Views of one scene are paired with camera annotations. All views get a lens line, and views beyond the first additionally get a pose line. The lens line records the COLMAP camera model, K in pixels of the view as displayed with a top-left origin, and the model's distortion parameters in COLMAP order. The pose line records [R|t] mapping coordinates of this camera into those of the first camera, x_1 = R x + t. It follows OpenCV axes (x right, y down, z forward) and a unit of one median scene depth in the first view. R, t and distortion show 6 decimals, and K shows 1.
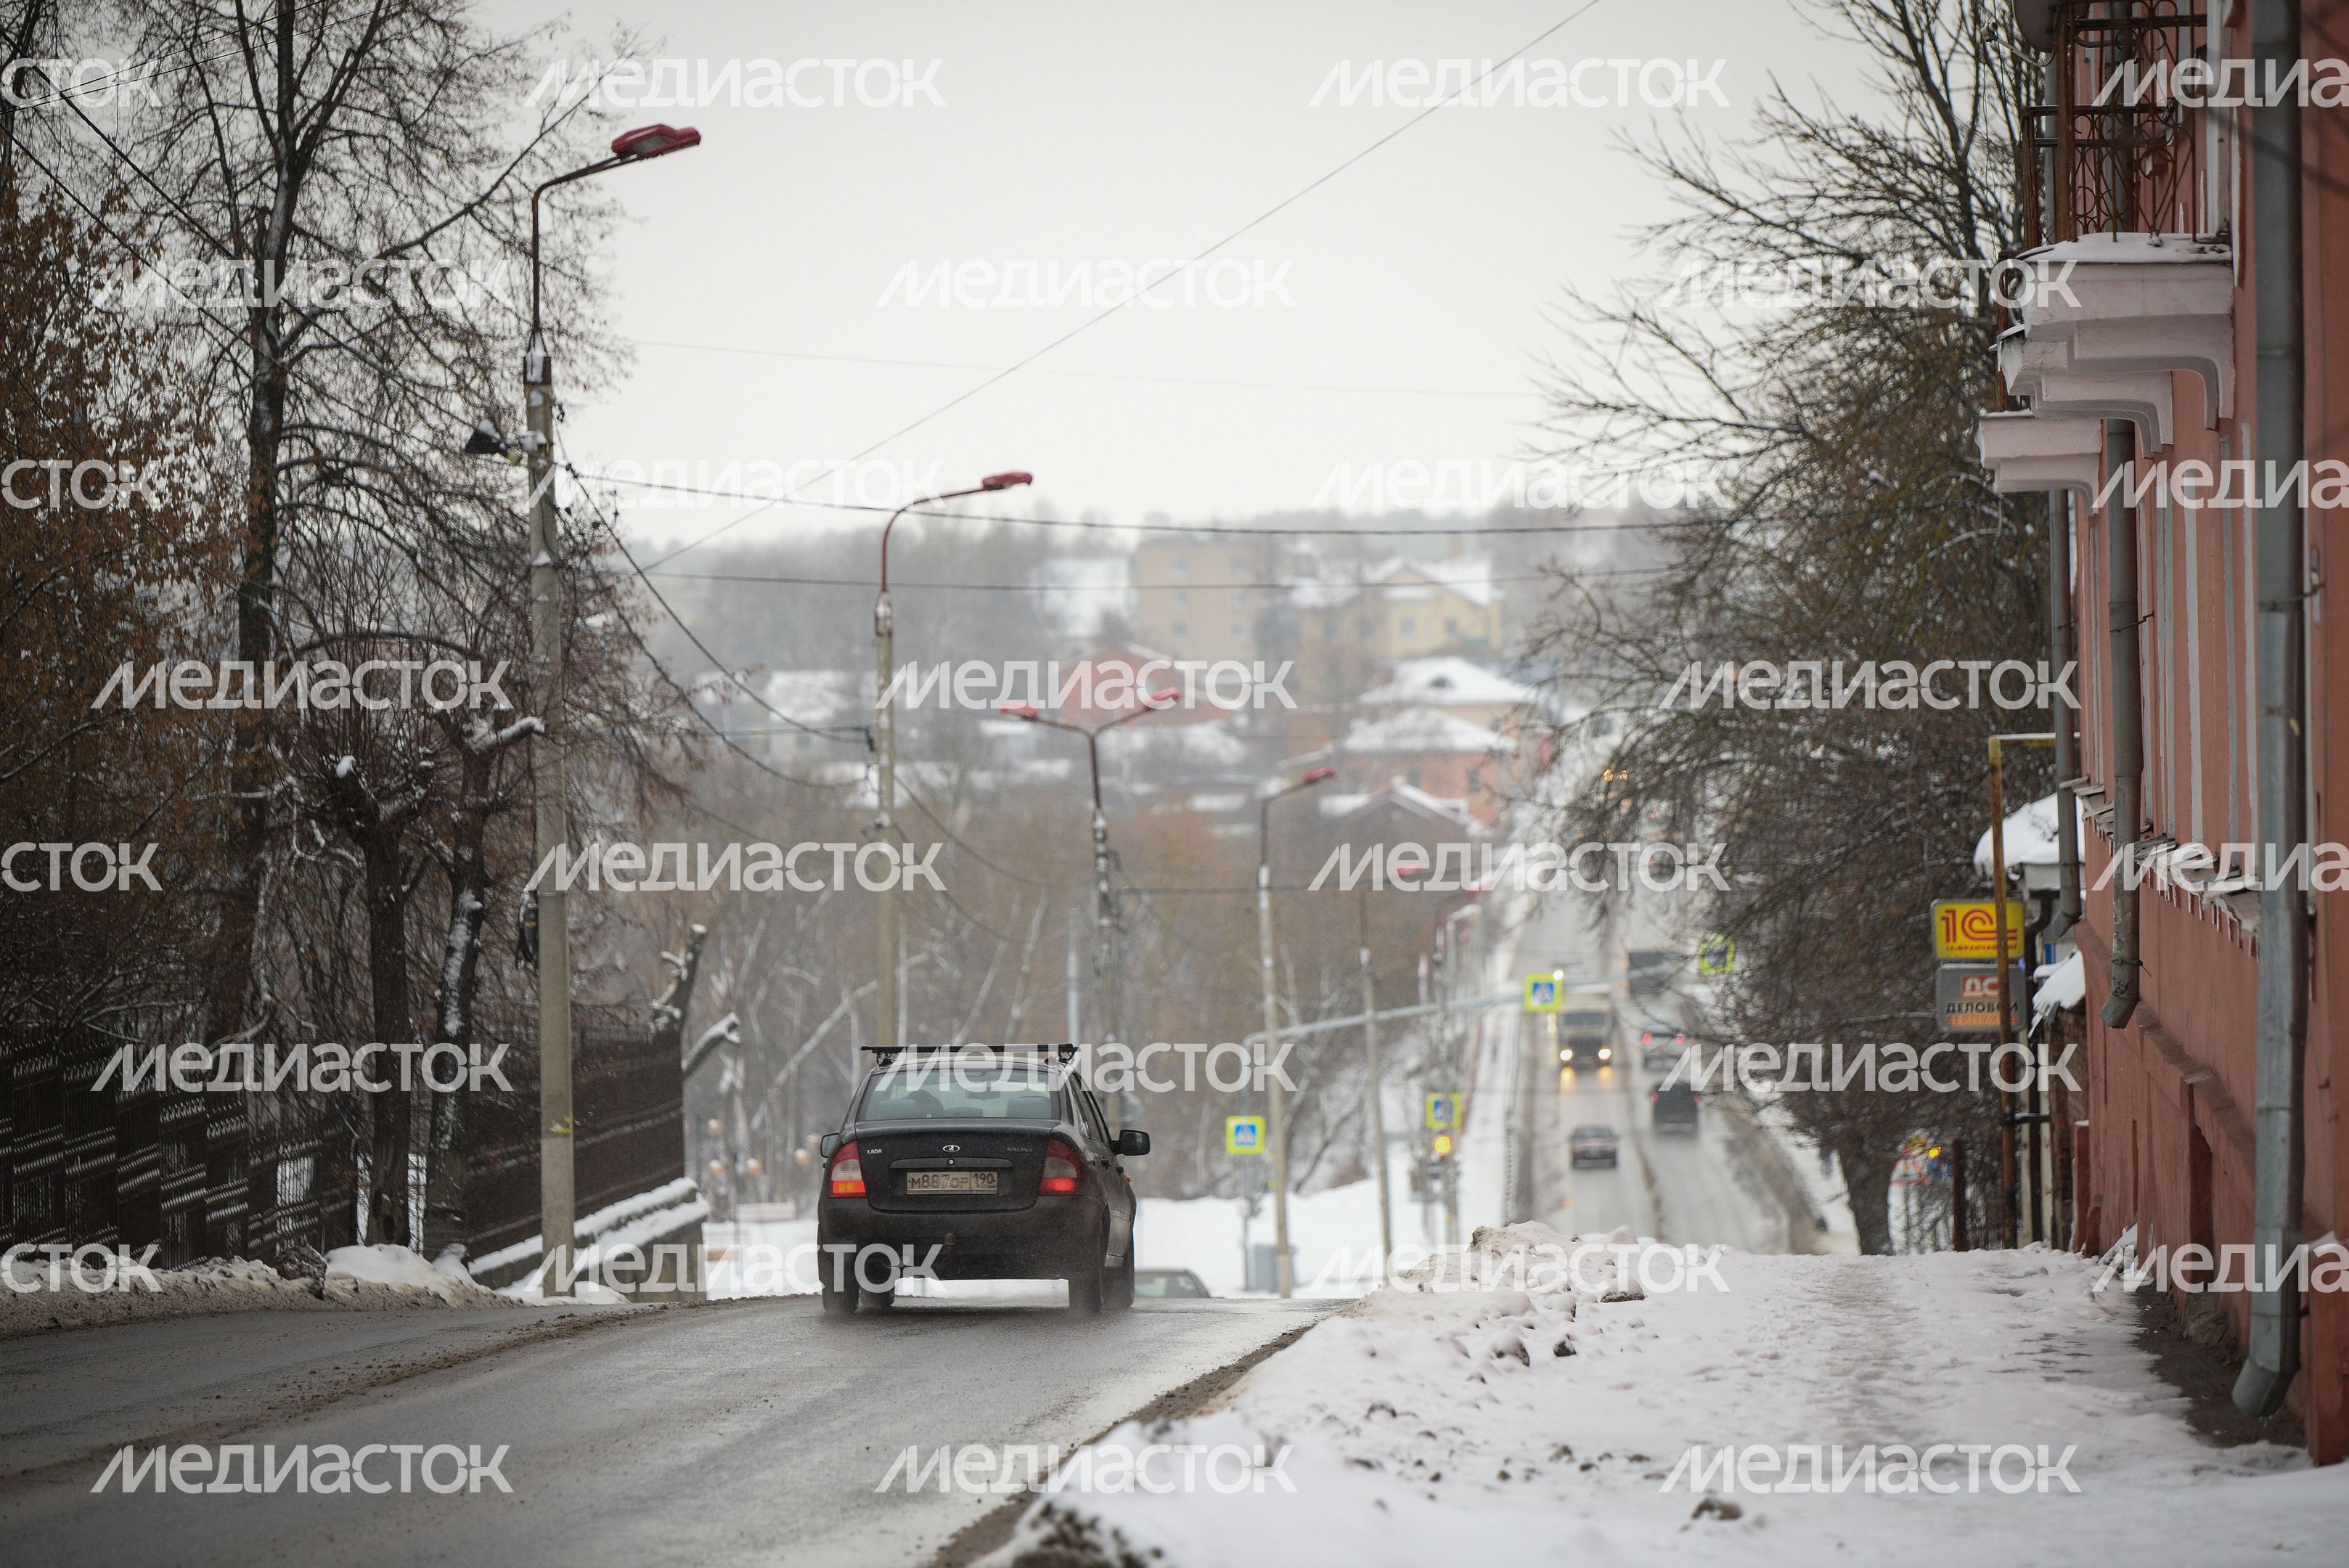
lens RADIAL K [[10410.0, 0, 1182.6], [0, 10410.0, 793.1], [0, 0, 1]] dist [0.983684, 0.000000]
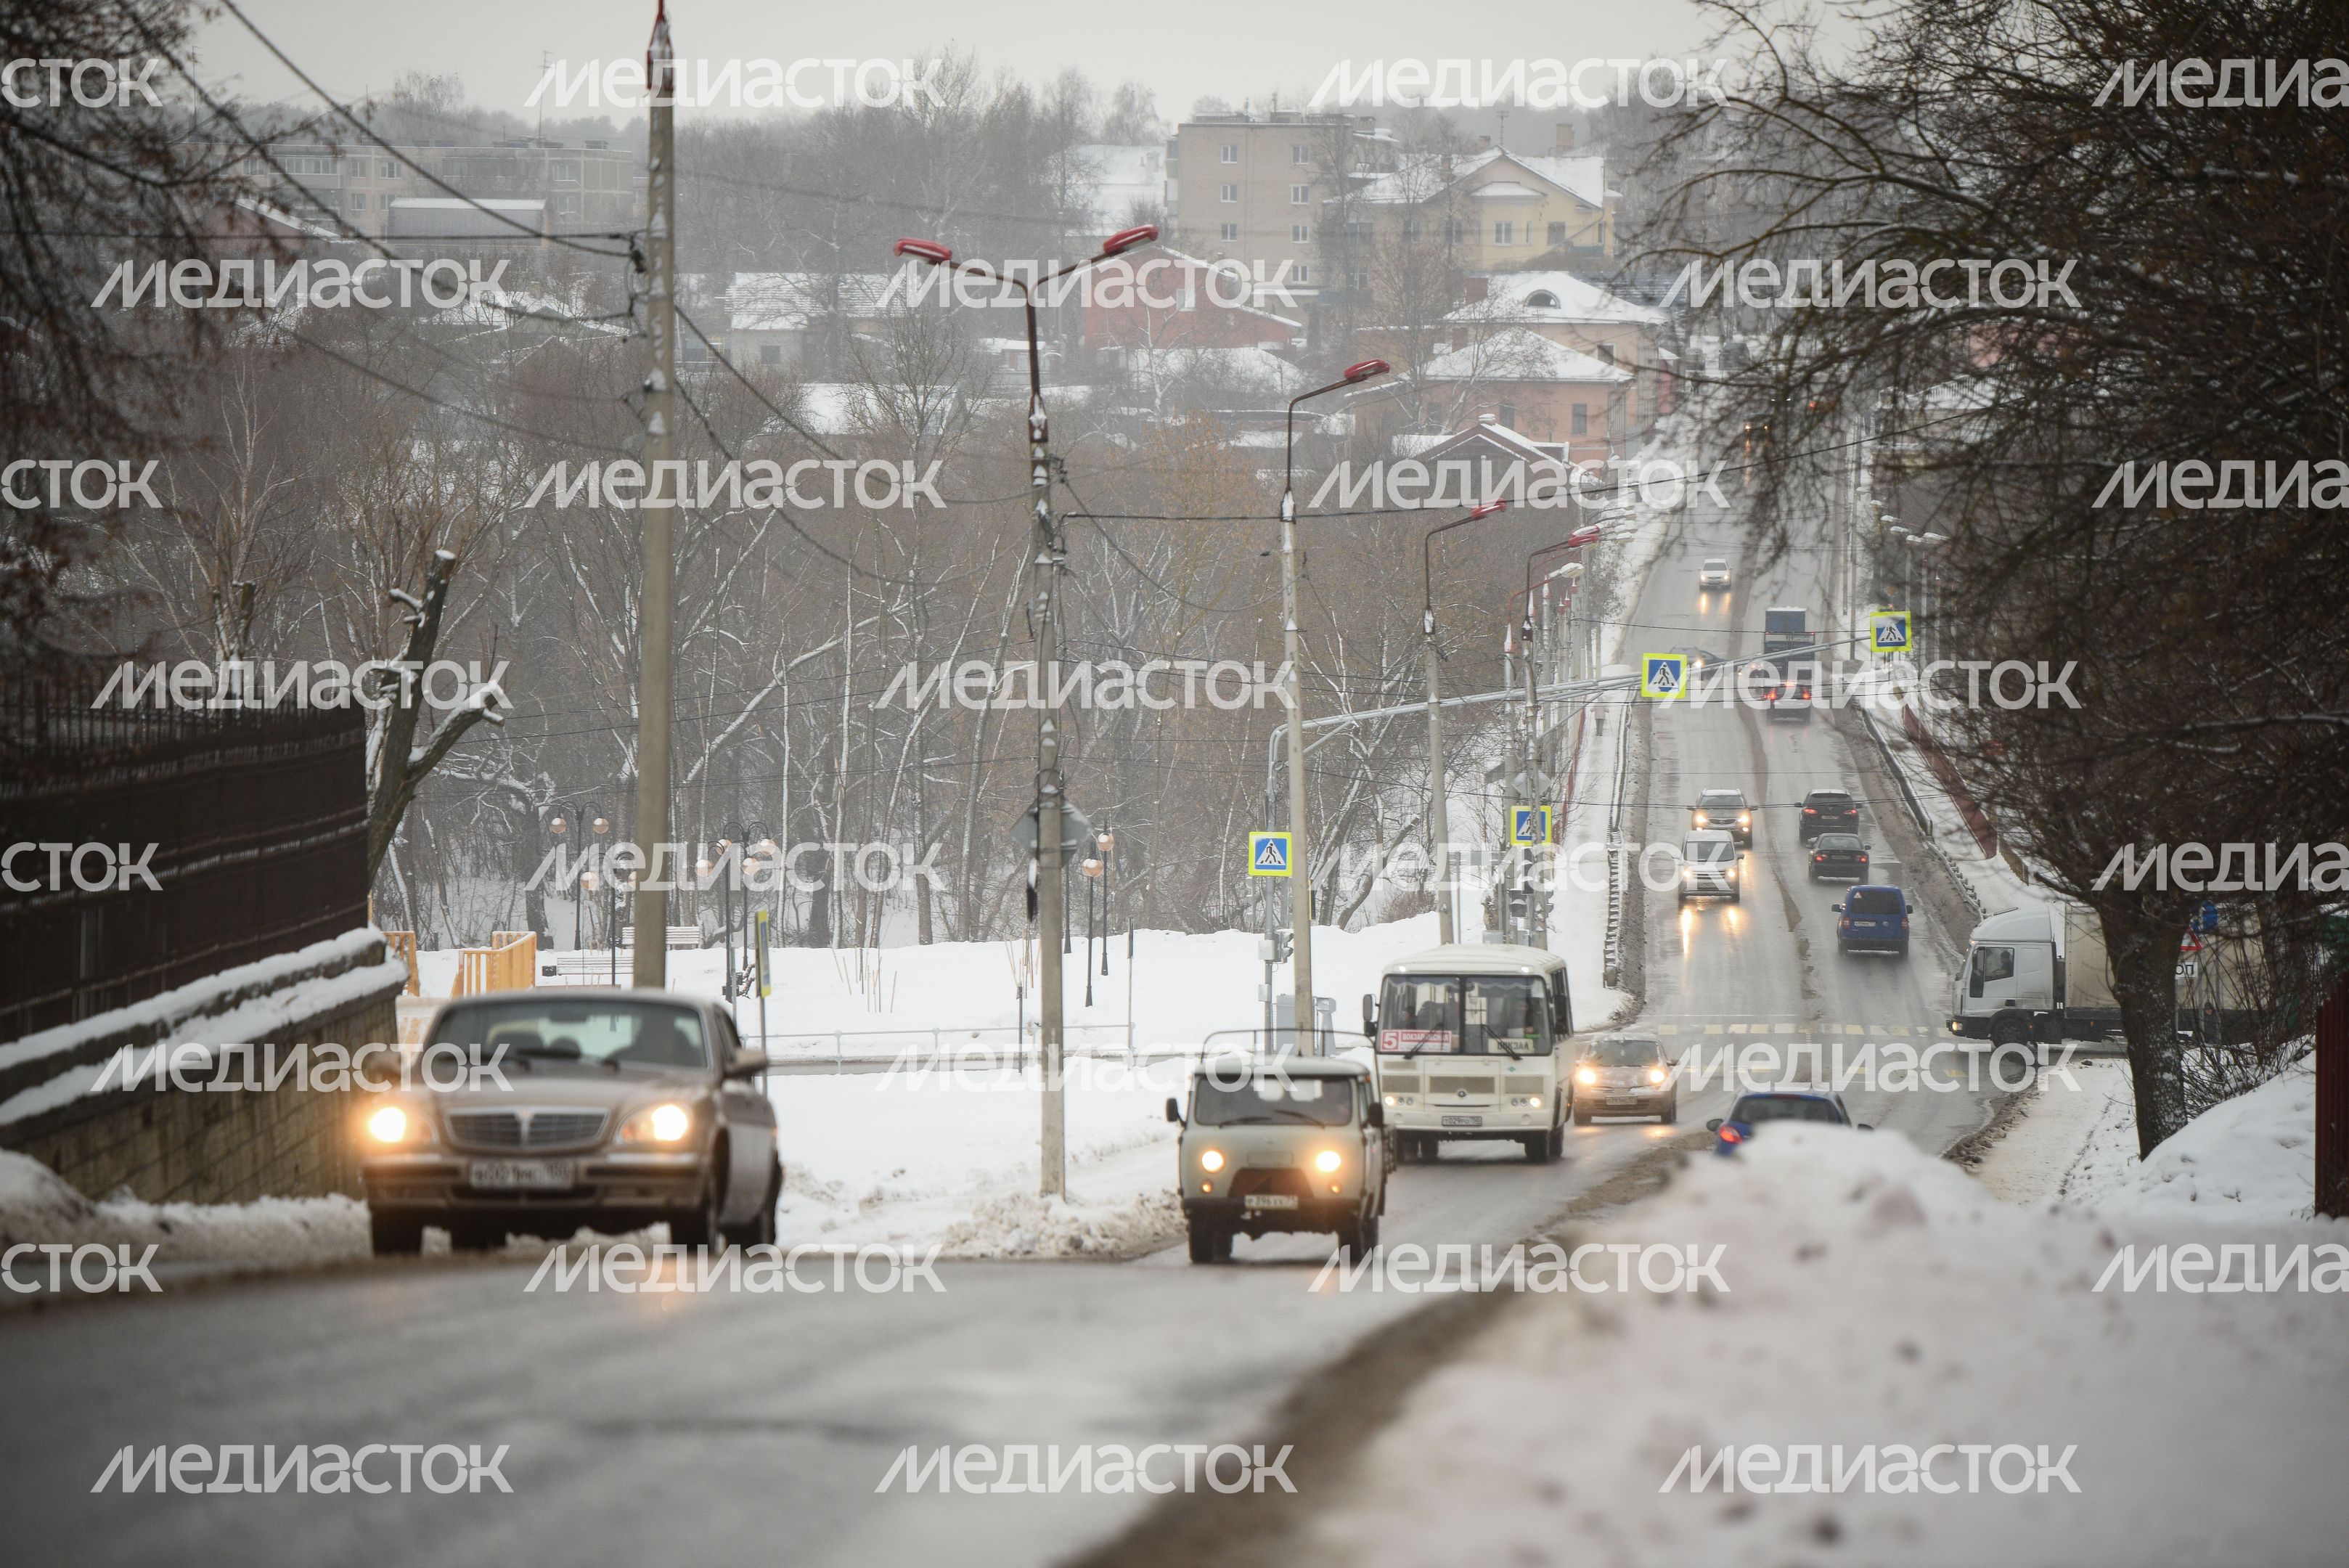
lens RADIAL K [[12163.4, 0, 1074.1], [0, 12163.4, 862.2], [0, 0, 1]] dist [0.636393, 0.000000]
pose [[0.999702, 0.020847, -0.012698, 0.004245], [-0.020389, 0.999172, 0.035216, 0.003166], [0.013422, -0.034947, 0.999299, 0.152520]]
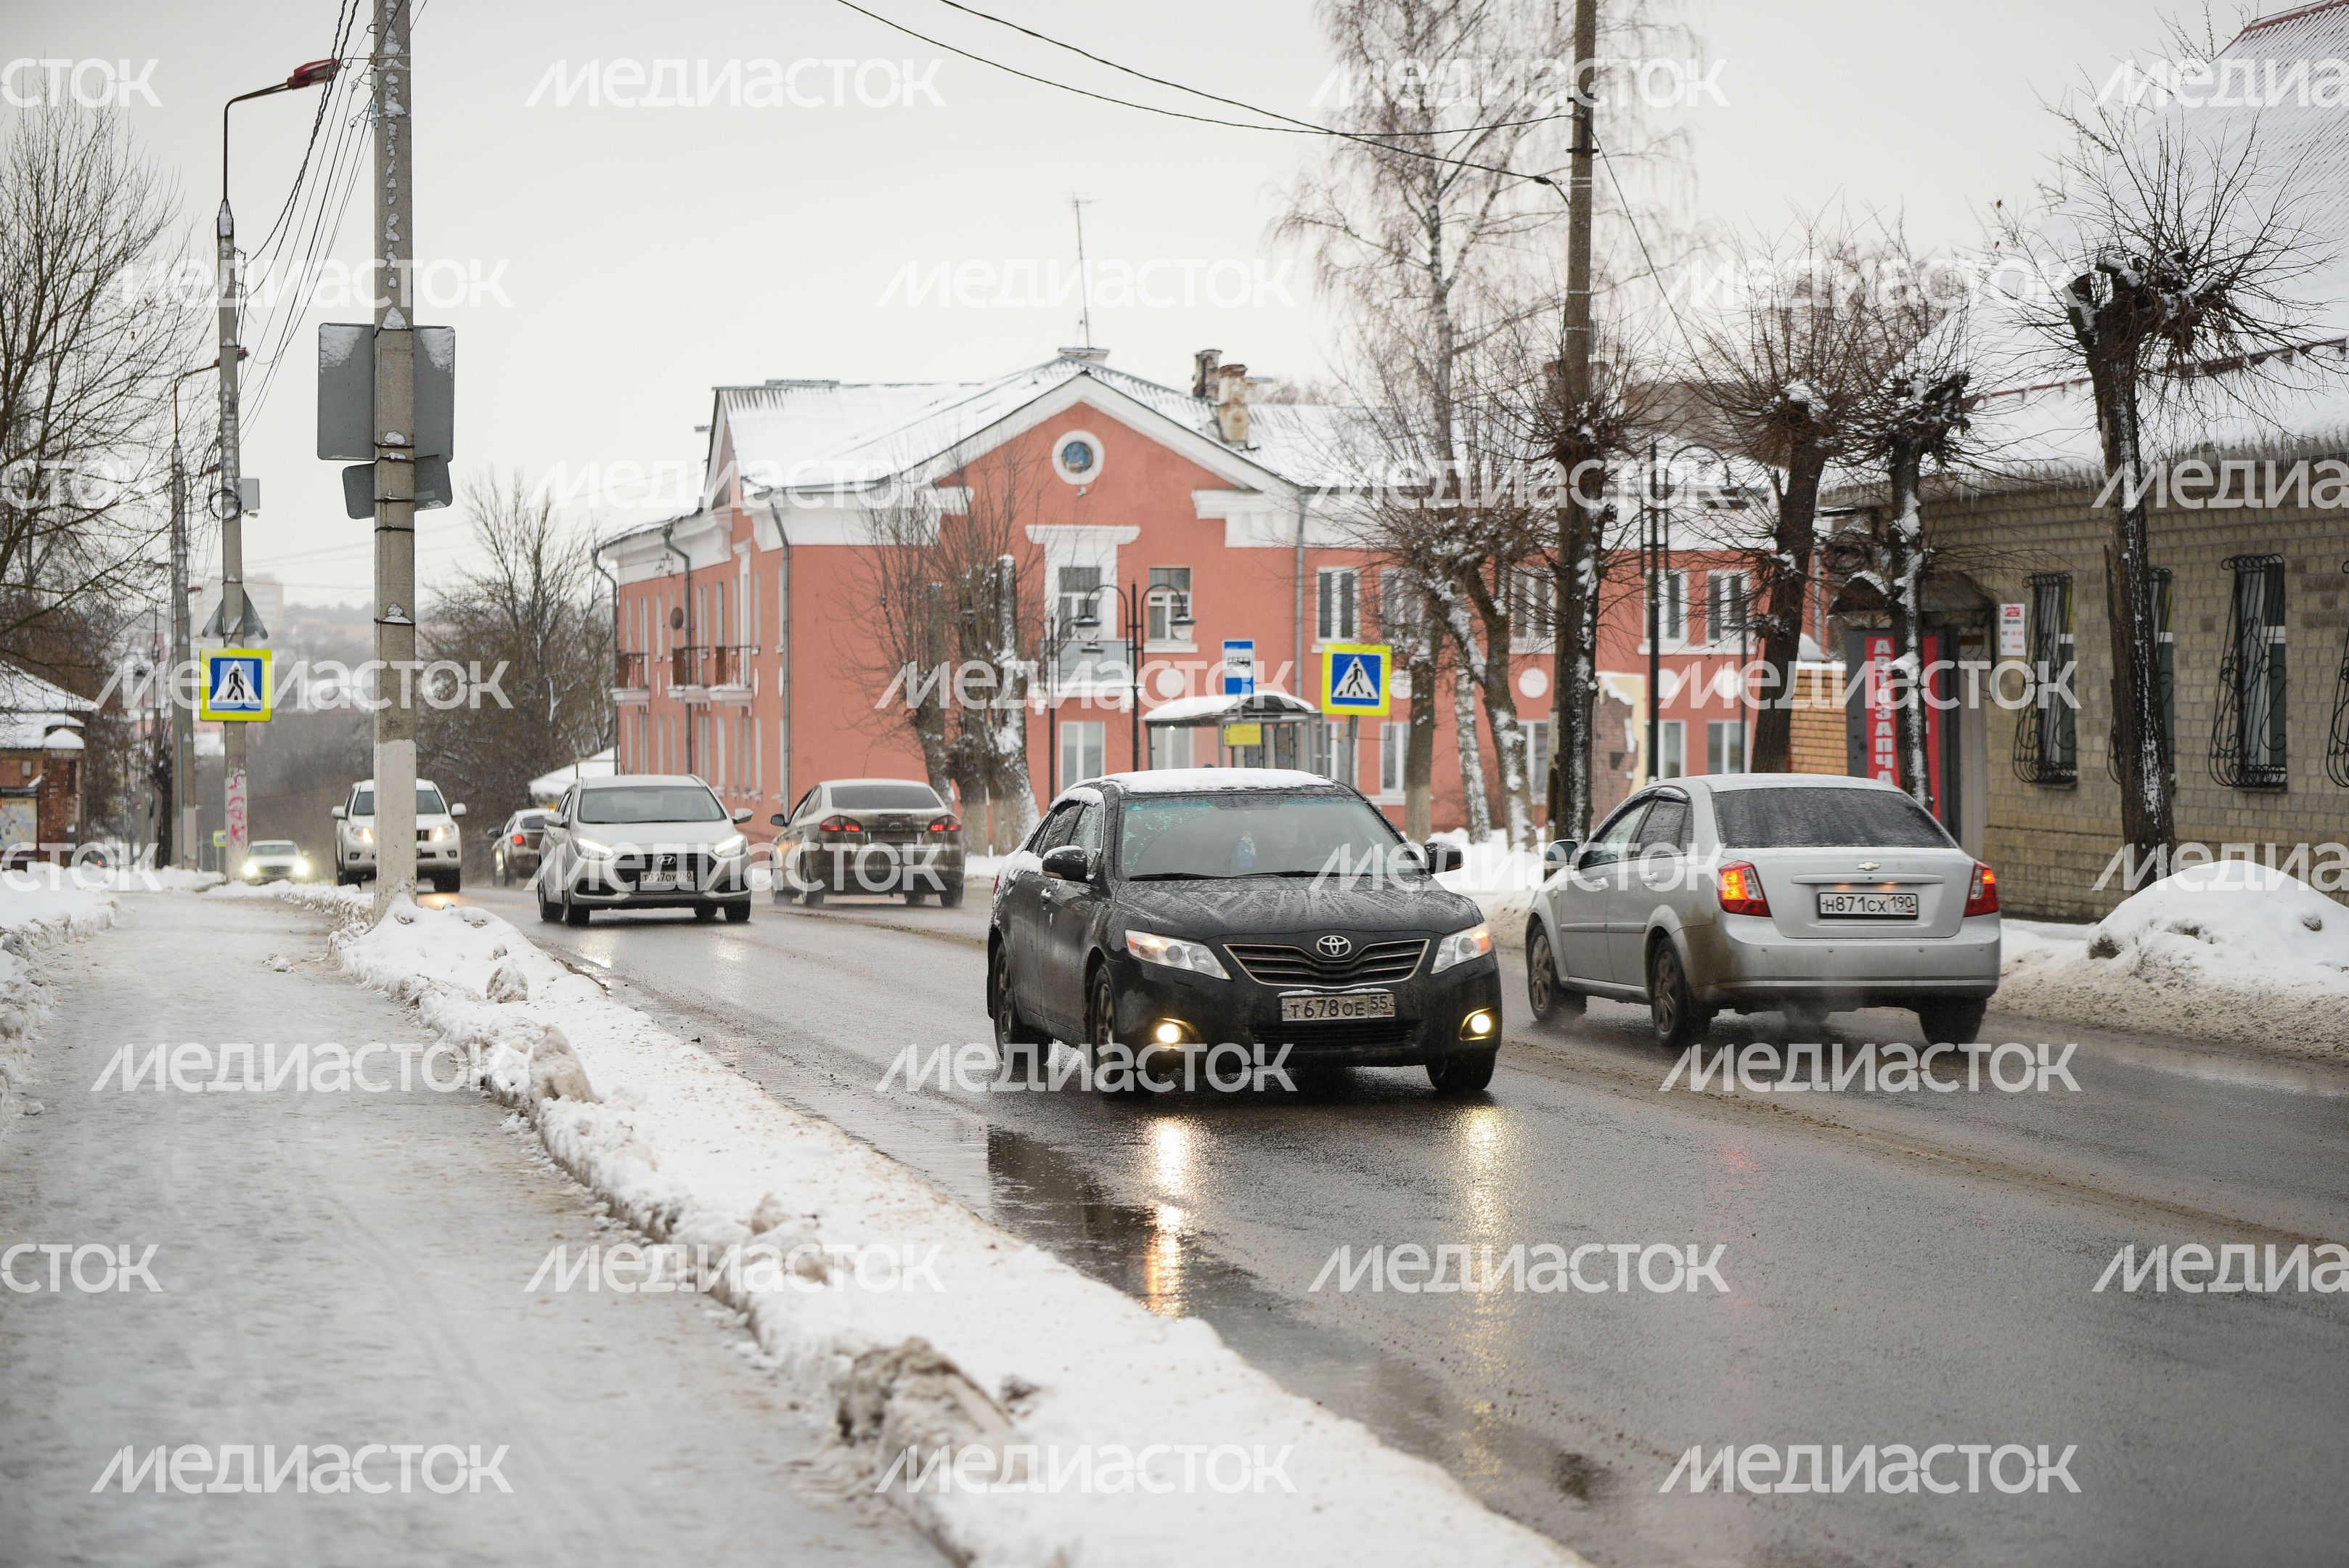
lens RADIAL K [[5681.2, 0, 1177.0], [0, 5681.2, 786.2], [0, 0, 1]] dist [-0.036352, 0.000000]
pose [[0.967835, 0.009812, 0.251395, -0.095258], [-0.010550, 0.999943, 0.001589, -0.000633], [-0.251365, -0.004190, 0.967883, -0.437695]]
